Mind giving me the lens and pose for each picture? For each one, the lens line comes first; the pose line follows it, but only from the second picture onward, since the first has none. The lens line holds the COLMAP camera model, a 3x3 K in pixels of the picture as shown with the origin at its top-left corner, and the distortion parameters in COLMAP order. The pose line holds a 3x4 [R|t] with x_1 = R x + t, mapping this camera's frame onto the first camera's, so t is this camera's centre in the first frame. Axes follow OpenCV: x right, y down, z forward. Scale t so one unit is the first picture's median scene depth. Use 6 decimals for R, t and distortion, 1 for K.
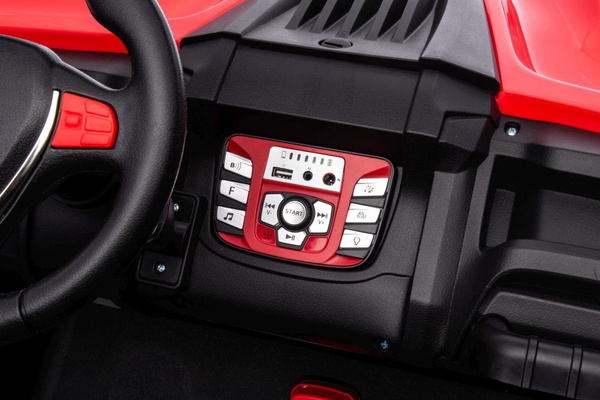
lens RADIAL K [[1289.8, 0, 299.9], [0, 1289.8, 201.4], [0, 0, 1]] dist [0.080147, 0.000000]
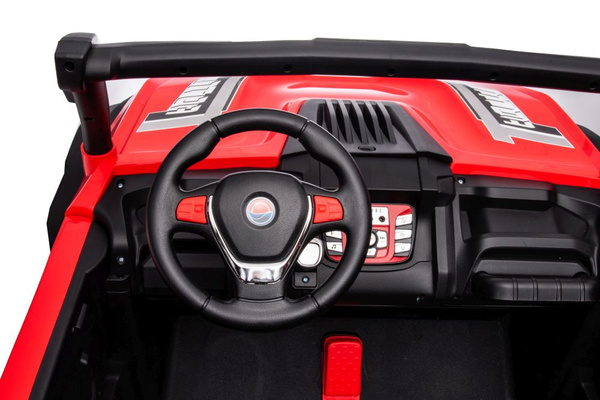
lens RADIAL K [[1289.8, 0, 299.9], [0, 1289.8, 199.3], [0, 0, 1]] dist [0.080147, 0.000000]
pose [[0.898458, -0.144556, 0.414580, -0.898381], [0.148420, 0.988655, 0.023077, -0.111003], [-0.413212, 0.040798, 0.909720, -0.721906]]
